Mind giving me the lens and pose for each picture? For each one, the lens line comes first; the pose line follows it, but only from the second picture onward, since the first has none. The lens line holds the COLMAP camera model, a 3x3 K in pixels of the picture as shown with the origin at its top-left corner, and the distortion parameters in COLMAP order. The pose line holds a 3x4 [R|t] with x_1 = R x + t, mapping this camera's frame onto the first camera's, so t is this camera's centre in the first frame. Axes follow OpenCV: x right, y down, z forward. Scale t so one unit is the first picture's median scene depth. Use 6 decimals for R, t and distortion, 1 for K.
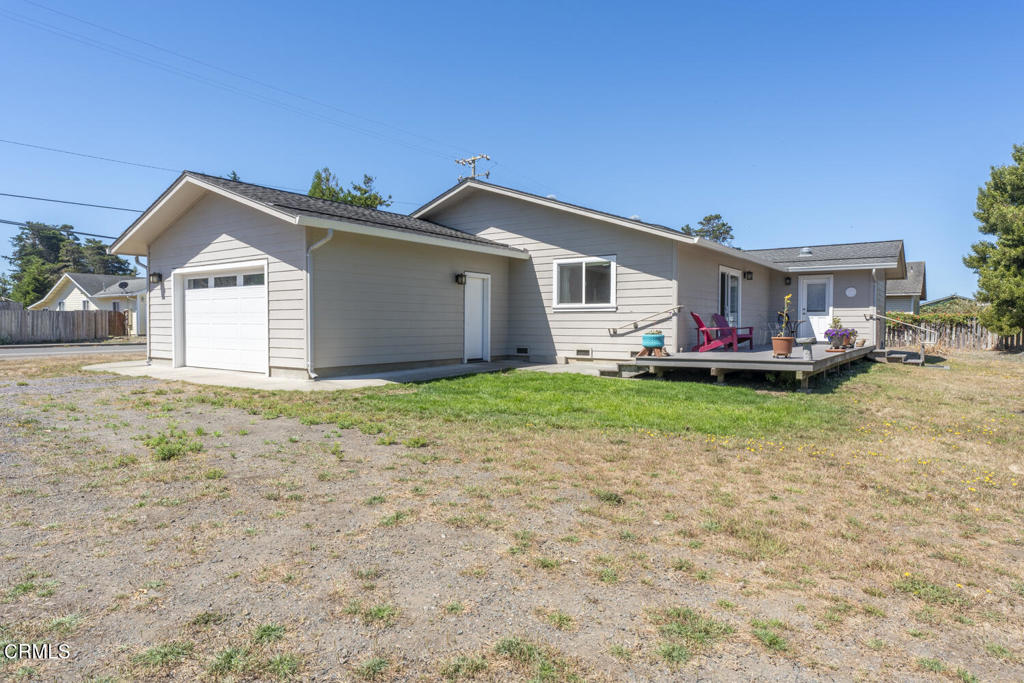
lens RADIAL K [[595.9, 0, 512.0], [0, 595.9, 341.5], [0, 0, 1]] dist [0.000049, -0.001109]
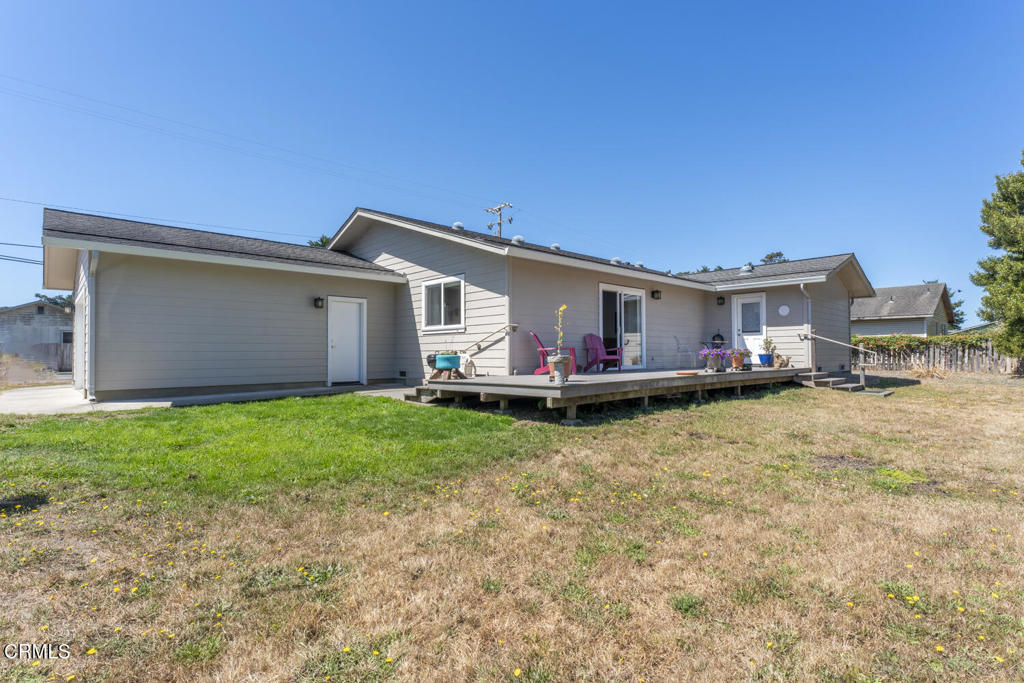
lens RADIAL K [[494.4, 0, 523.4], [0, 494.4, 347.1], [0, 0, 1]] dist [-0.000607, 0.000059]
pose [[0.984765, -0.010291, -0.173584, 0.399372], [0.002951, 0.999093, -0.042487, 0.006908], [0.173864, 0.041328, 0.983902, 0.235125]]
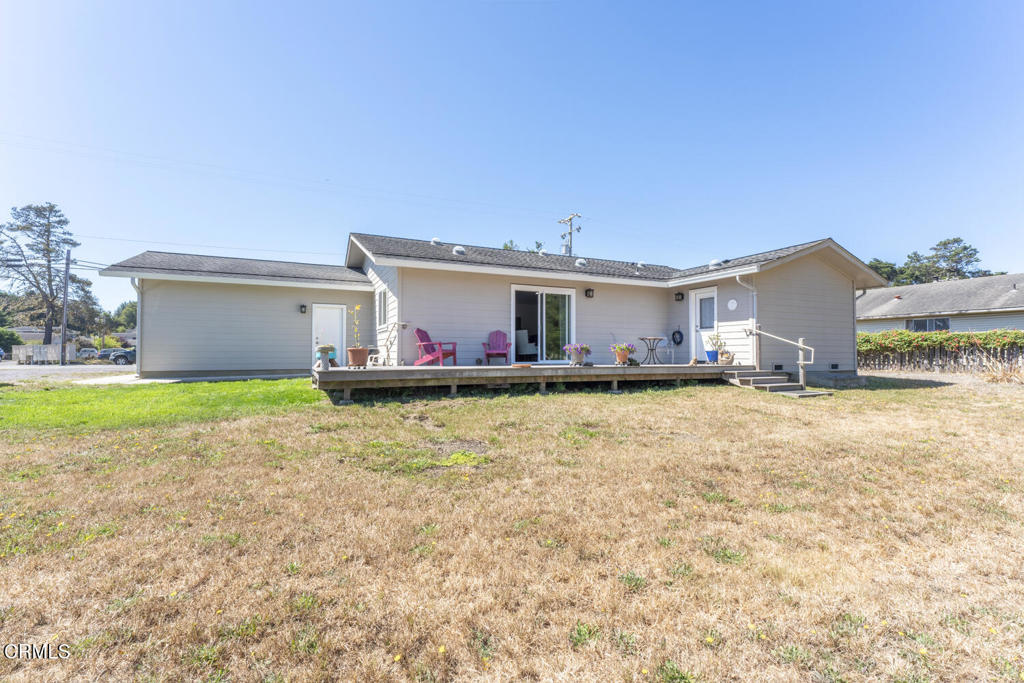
lens RADIAL K [[451.2, 0, 513.4], [0, 451.2, 344.7], [0, 0, 1]] dist [-0.001595, 0.000260]
pose [[0.875483, -0.011250, -0.483117, 0.798143], [-0.012955, 0.998823, -0.046735, 0.014655], [0.483075, 0.047175, 0.874307, 0.353173]]
